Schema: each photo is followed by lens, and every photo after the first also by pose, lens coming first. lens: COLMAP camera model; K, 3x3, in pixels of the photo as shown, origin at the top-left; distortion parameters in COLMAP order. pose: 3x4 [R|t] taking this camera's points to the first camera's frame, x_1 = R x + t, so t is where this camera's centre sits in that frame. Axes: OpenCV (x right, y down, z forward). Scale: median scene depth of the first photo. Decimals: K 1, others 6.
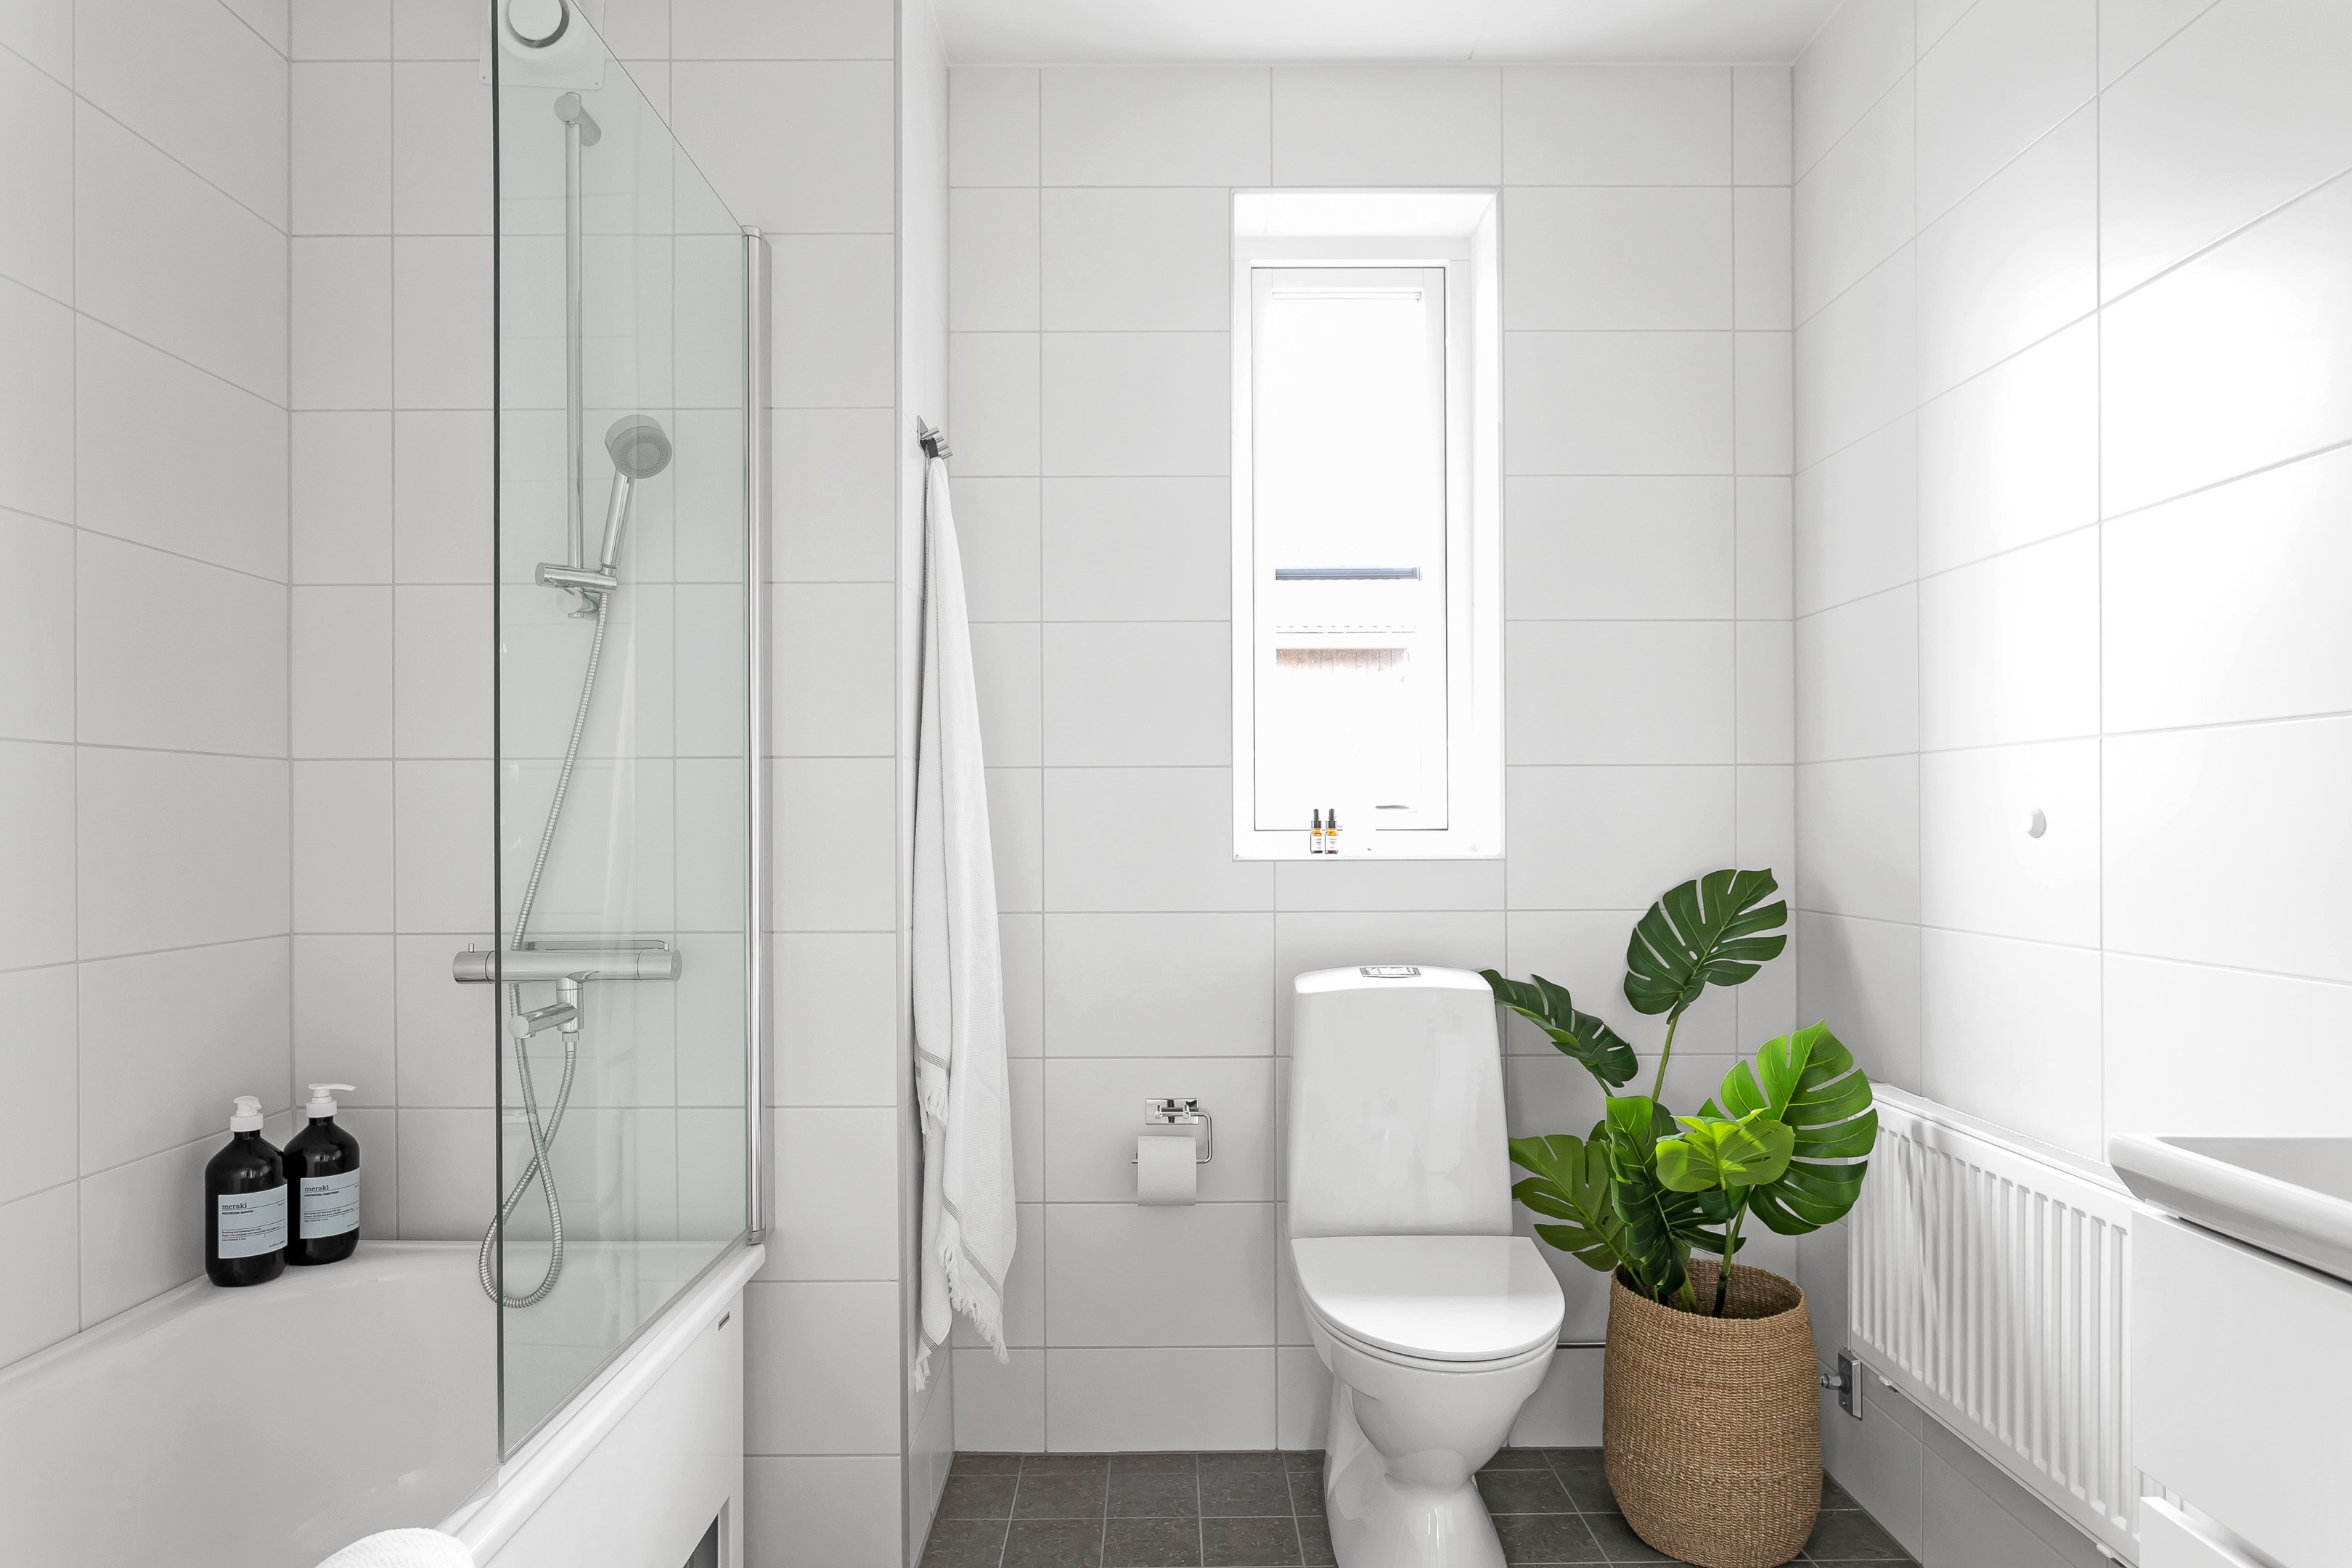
lens RADIAL K [[1440.9, 0, 1176.6], [0, 1440.9, 824.2], [0, 0, 1]] dist [0.000281, 0.000447]
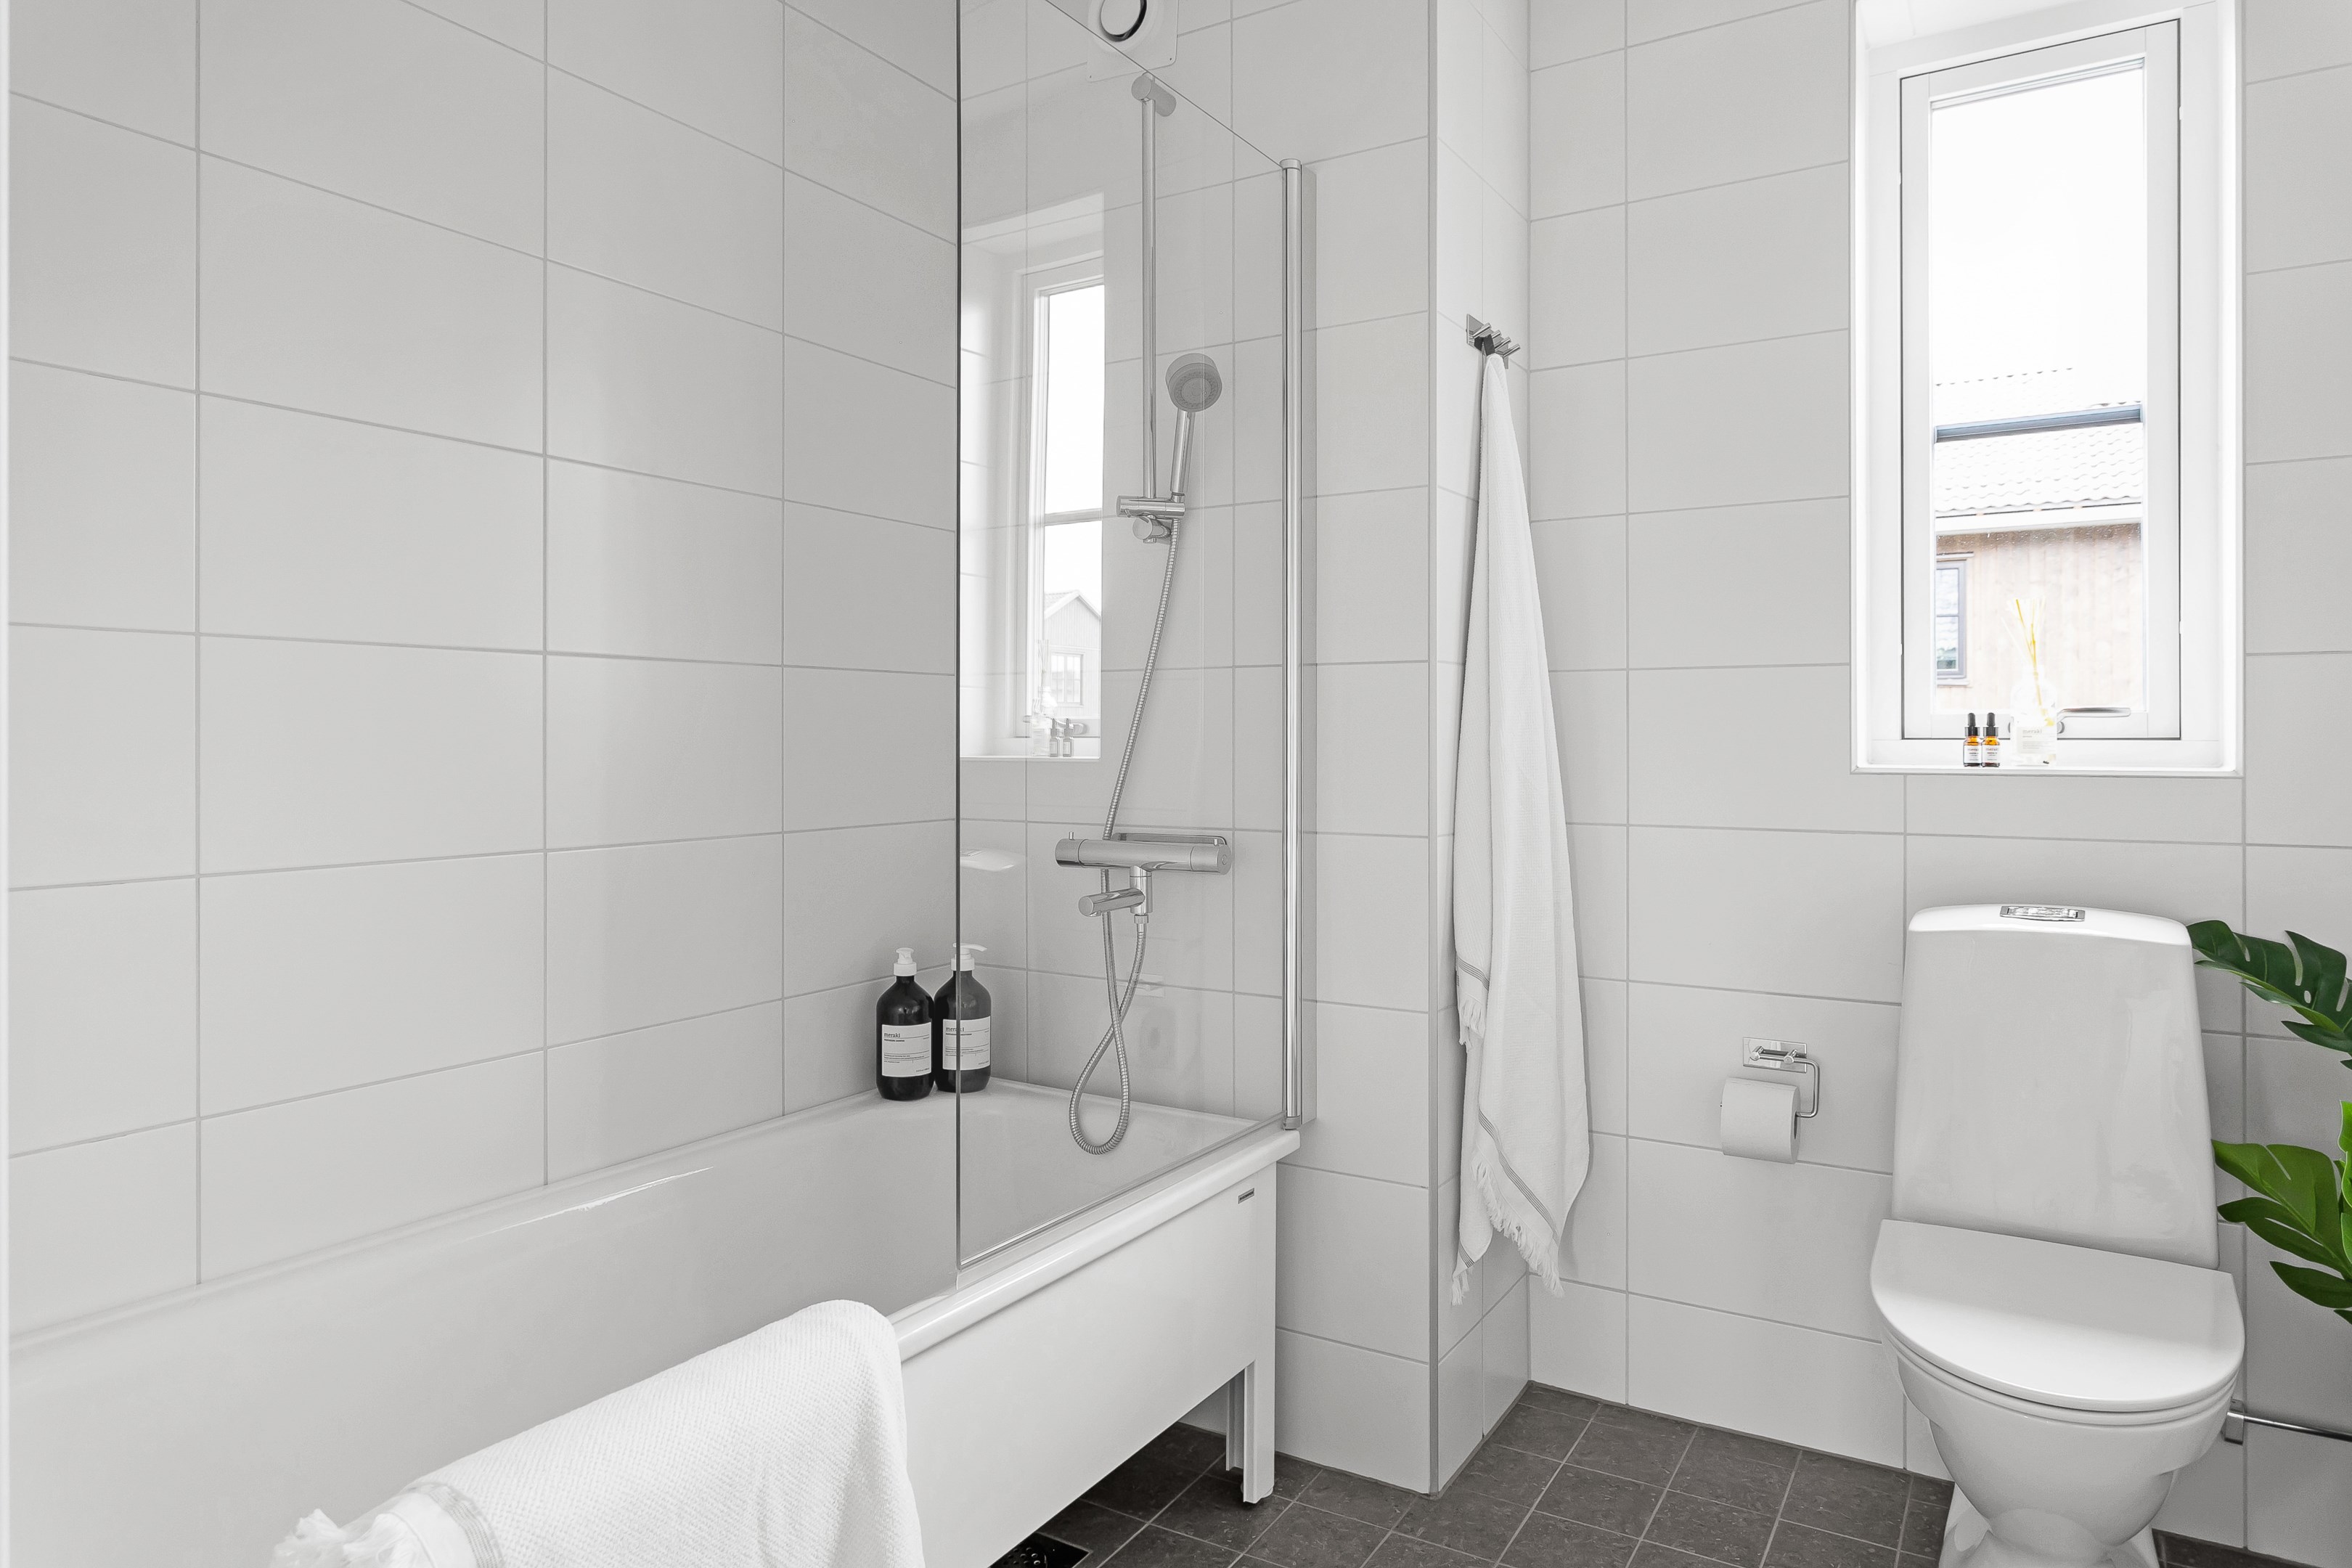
lens RADIAL K [[1460.8, 0, 1174.4], [0, 1460.8, 732.9], [0, 0, 1]] dist [0.000541, 0.003454]
pose [[0.848214, 0.002614, -0.529647, 0.188029], [-0.003367, 0.999994, -0.000458, 0.003578], [0.529642, 0.002172, 0.848218, 0.050629]]
